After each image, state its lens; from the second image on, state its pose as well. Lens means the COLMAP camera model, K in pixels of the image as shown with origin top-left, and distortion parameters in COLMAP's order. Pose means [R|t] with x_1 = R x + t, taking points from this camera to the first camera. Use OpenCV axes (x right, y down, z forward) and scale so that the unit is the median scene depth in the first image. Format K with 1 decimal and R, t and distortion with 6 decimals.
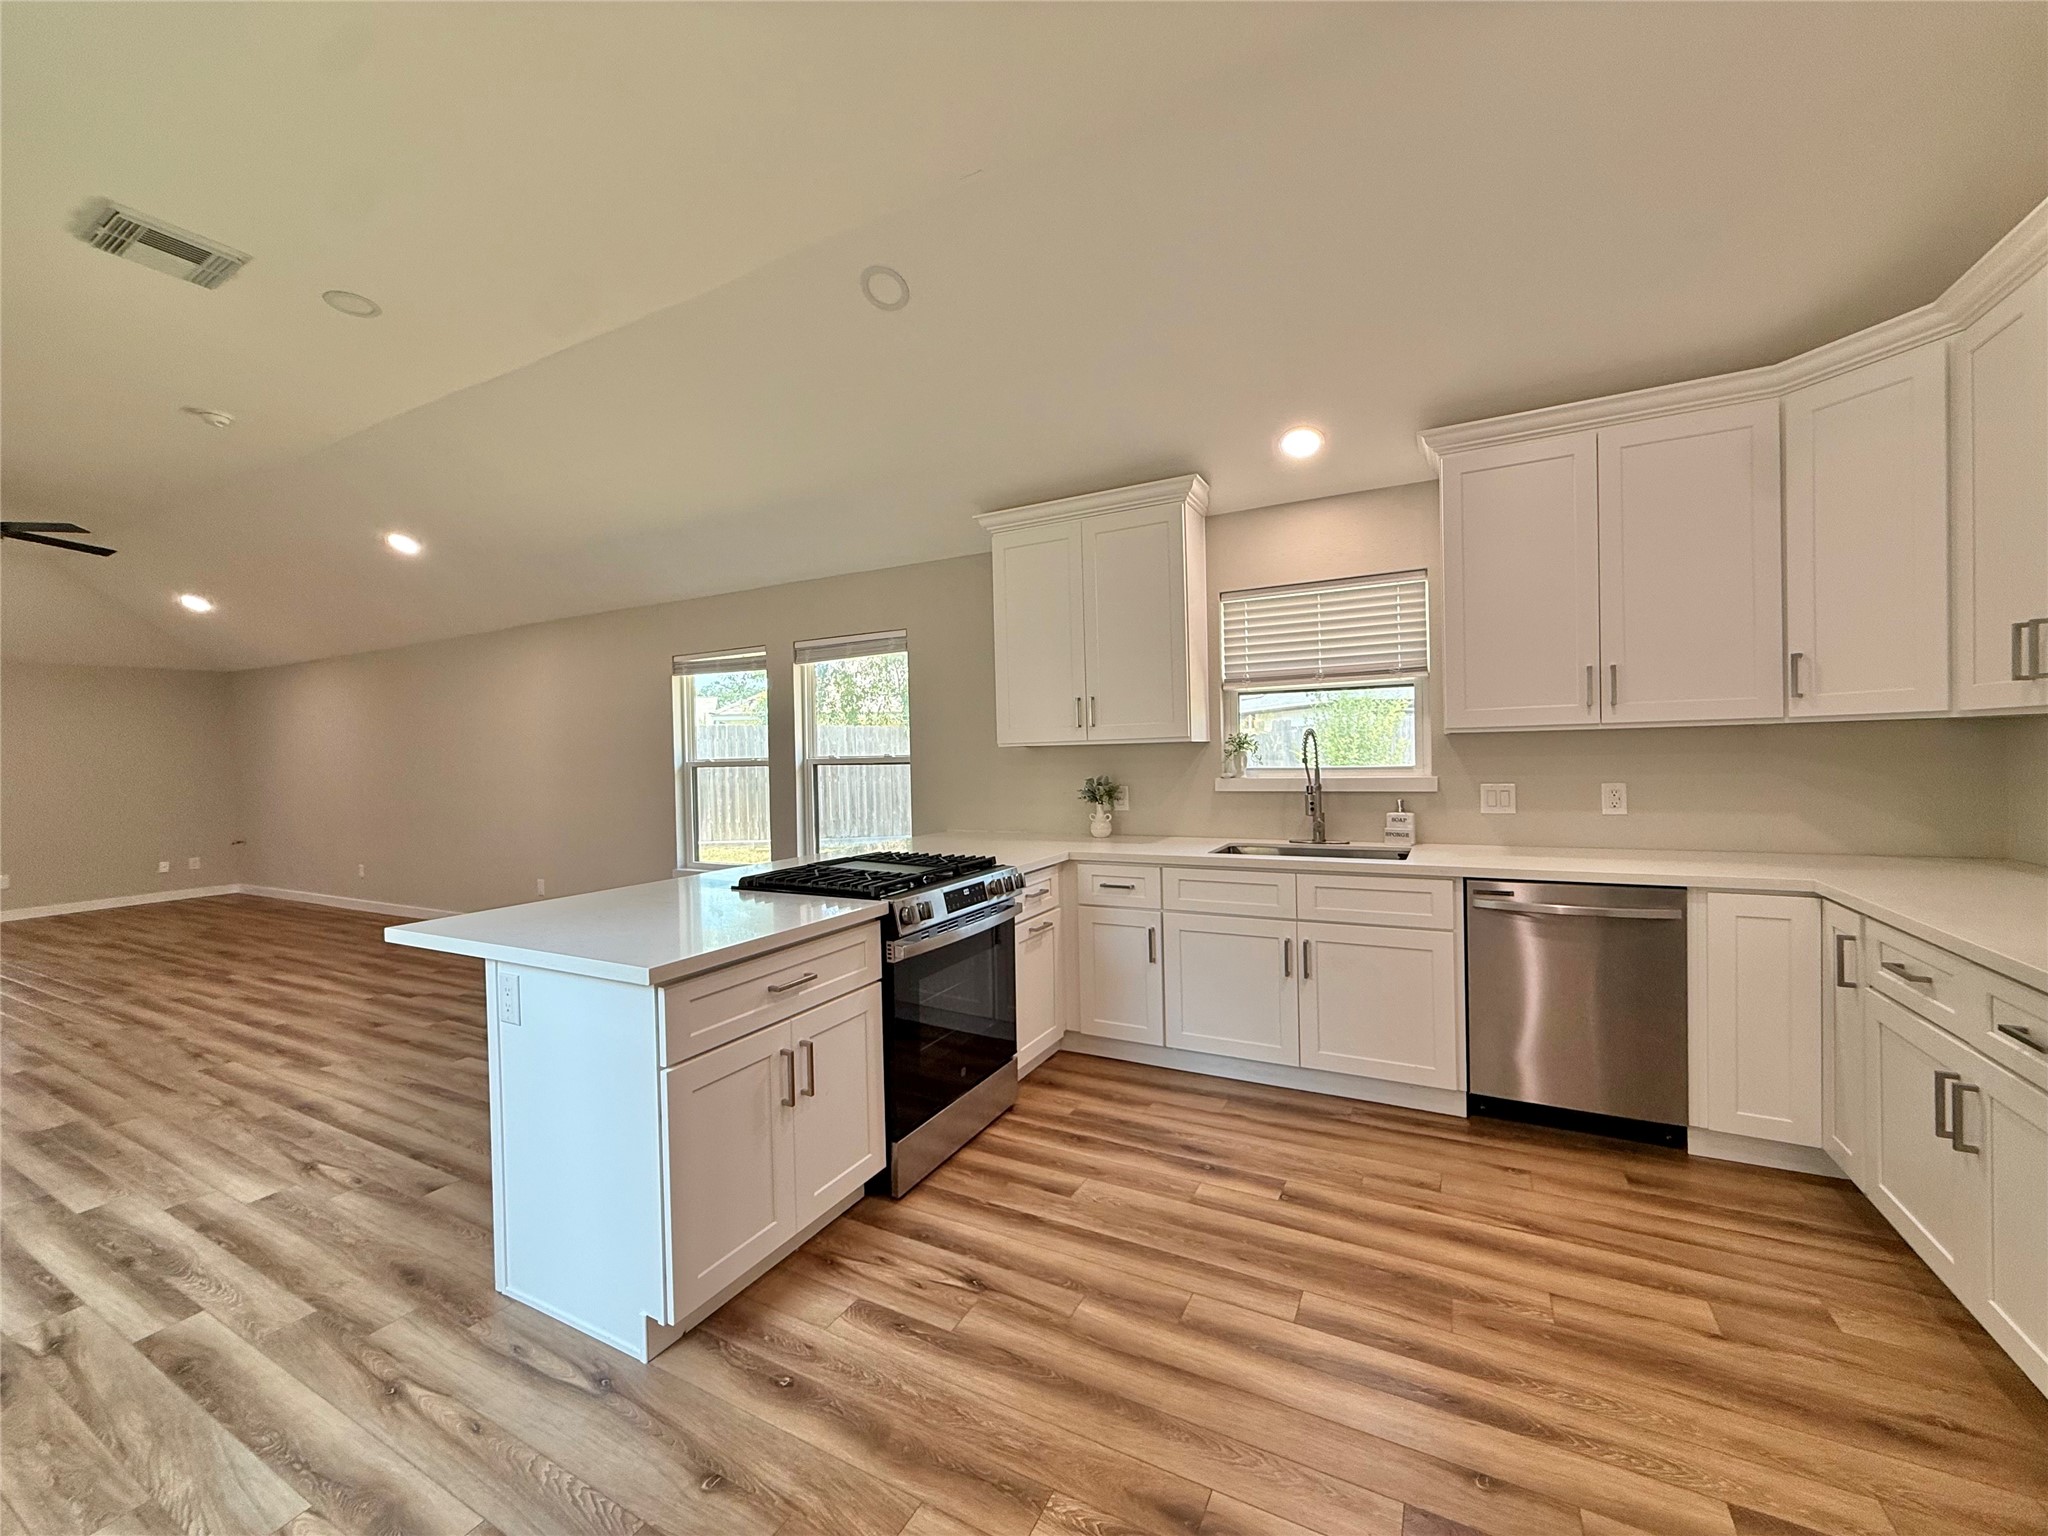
lens RADIAL K [[815.5, 0, 1022.7], [0, 815.5, 765.5], [0, 0, 1]] dist [-0.001204, 0.000232]
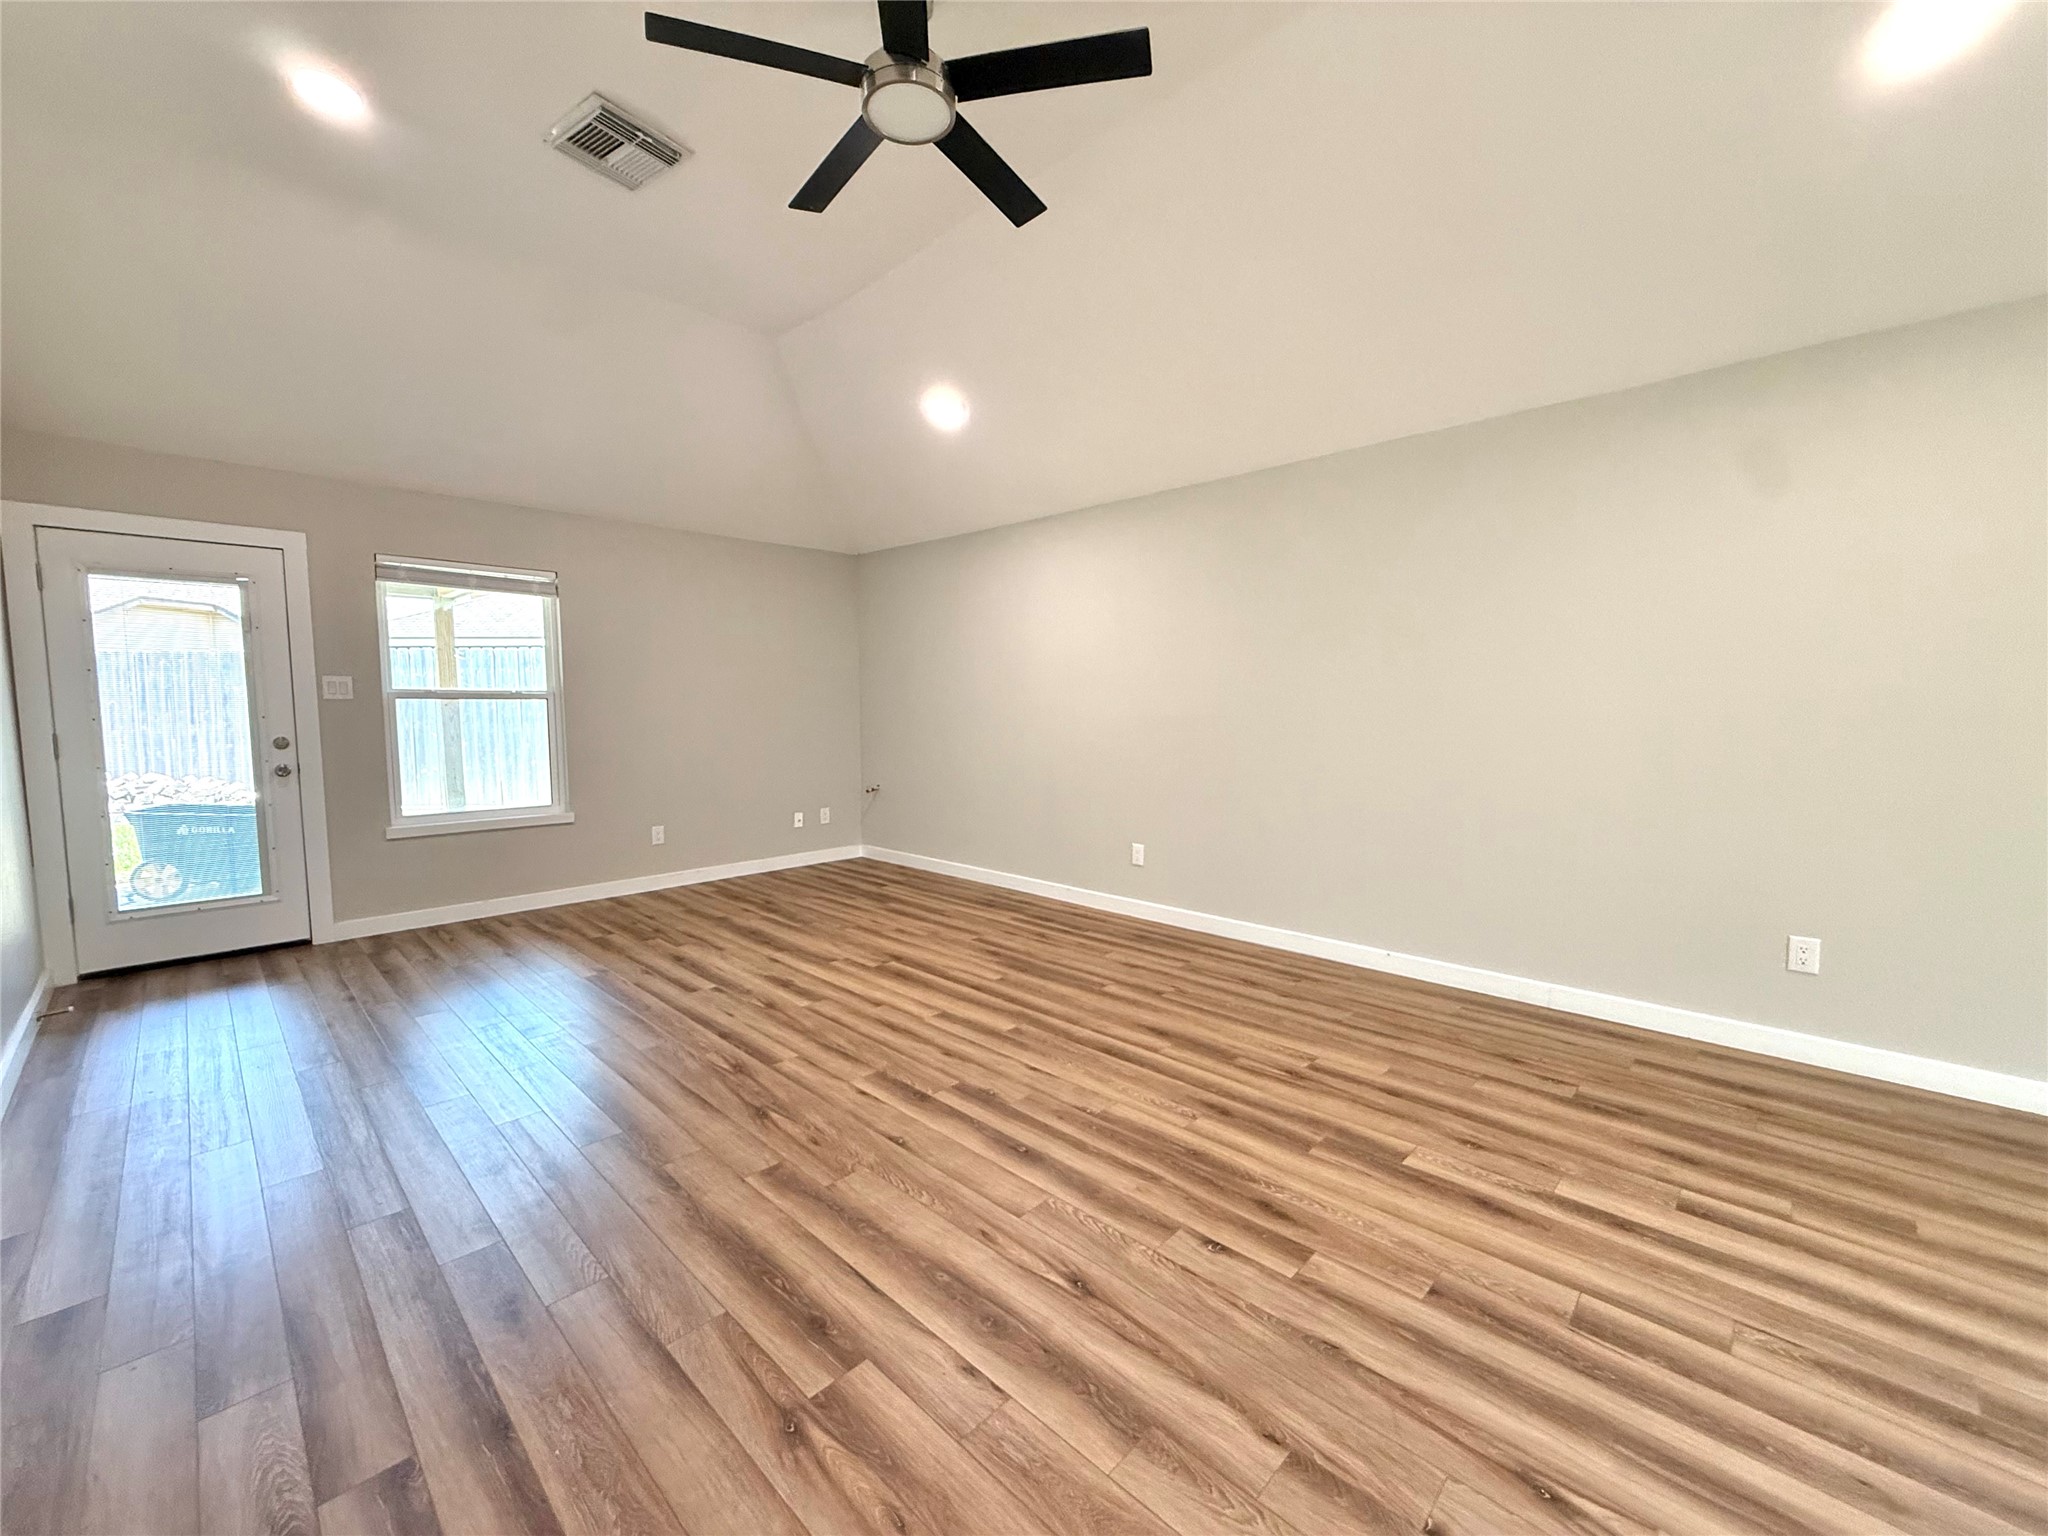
lens RADIAL K [[815.5, 0, 1020.3], [0, 815.5, 761.2], [0, 0, 1]] dist [-0.001204, 0.000232]
pose [[0.963556, 0.041950, -0.264198, -1.952231], [-0.025683, 0.997572, 0.064727, 0.057746], [0.266272, -0.055582, 0.962294, 1.012526]]
